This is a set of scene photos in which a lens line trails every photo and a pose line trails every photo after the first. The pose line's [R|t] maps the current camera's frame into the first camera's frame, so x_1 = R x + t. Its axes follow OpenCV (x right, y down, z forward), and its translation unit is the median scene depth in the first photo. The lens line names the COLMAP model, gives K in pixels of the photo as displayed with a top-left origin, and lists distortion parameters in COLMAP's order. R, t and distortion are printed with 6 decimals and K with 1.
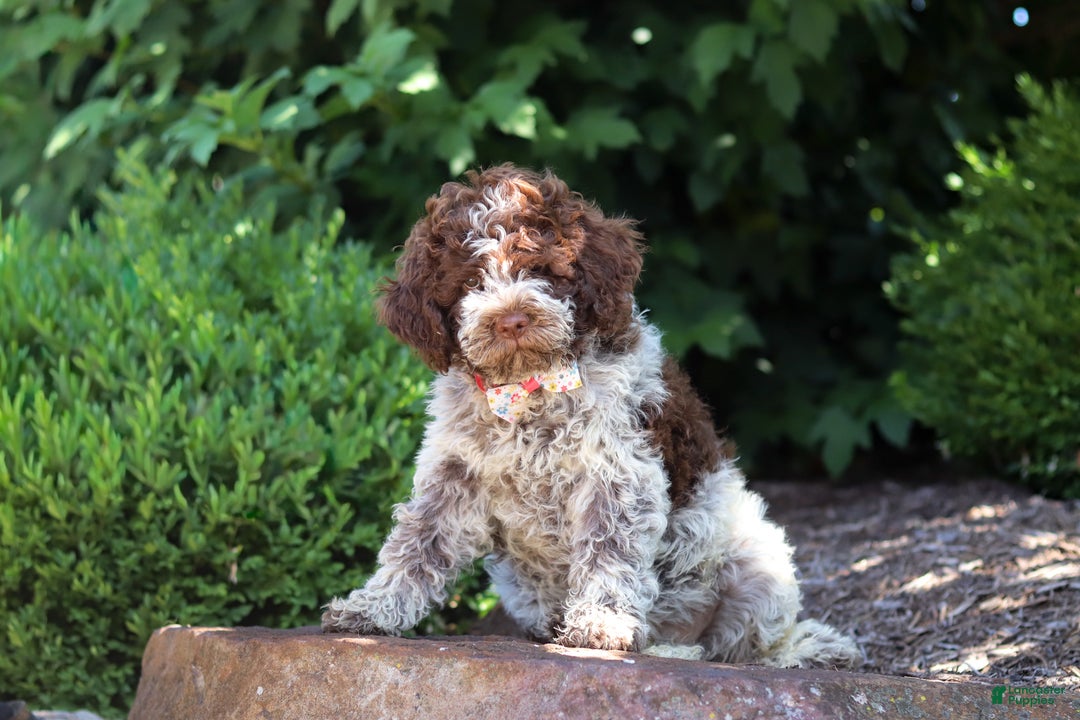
lens RADIAL K [[2779.0, 0, 537.7], [0, 2779.0, 359.6], [0, 0, 1]] dist [-0.052632, -0.386125]
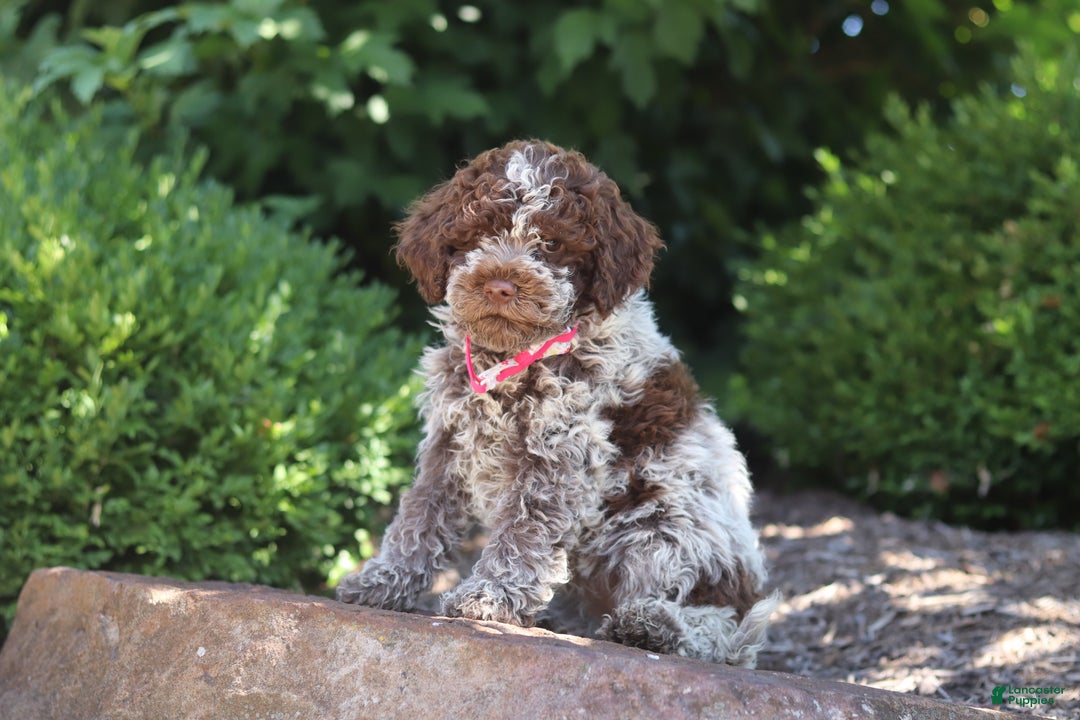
lens RADIAL K [[2486.3, 0, 513.0], [0, 2486.3, 358.6], [0, 0, 1]] dist [-0.072253, -0.208964]
pose [[0.983294, 0.103143, 0.149984, -0.107553], [-0.102696, 0.994655, -0.010748, 0.020970], [-0.150291, -0.004835, 0.988630, 0.173144]]
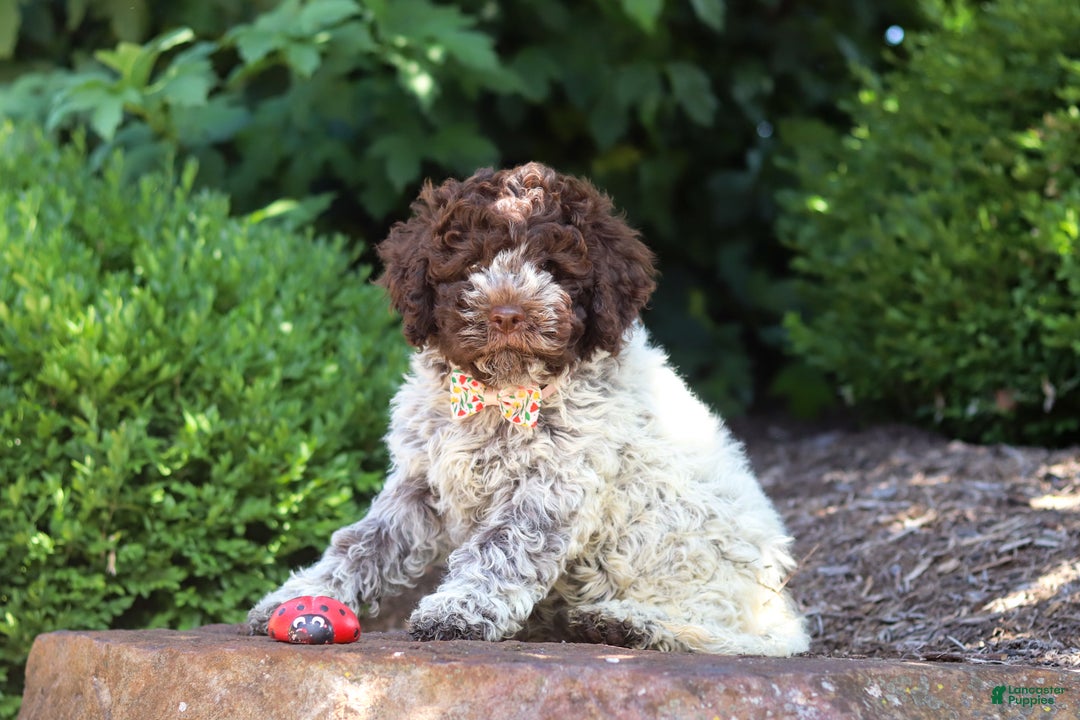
lens RADIAL K [[2779.0, 0, 537.7], [0, 2779.0, 359.6], [0, 0, 1]] dist [-0.052632, -0.386125]
pose [[0.995527, -0.034936, 0.087778, -0.050441], [0.032836, 0.999141, 0.025261, -0.008030], [-0.088585, -0.022265, 0.995820, 0.093247]]
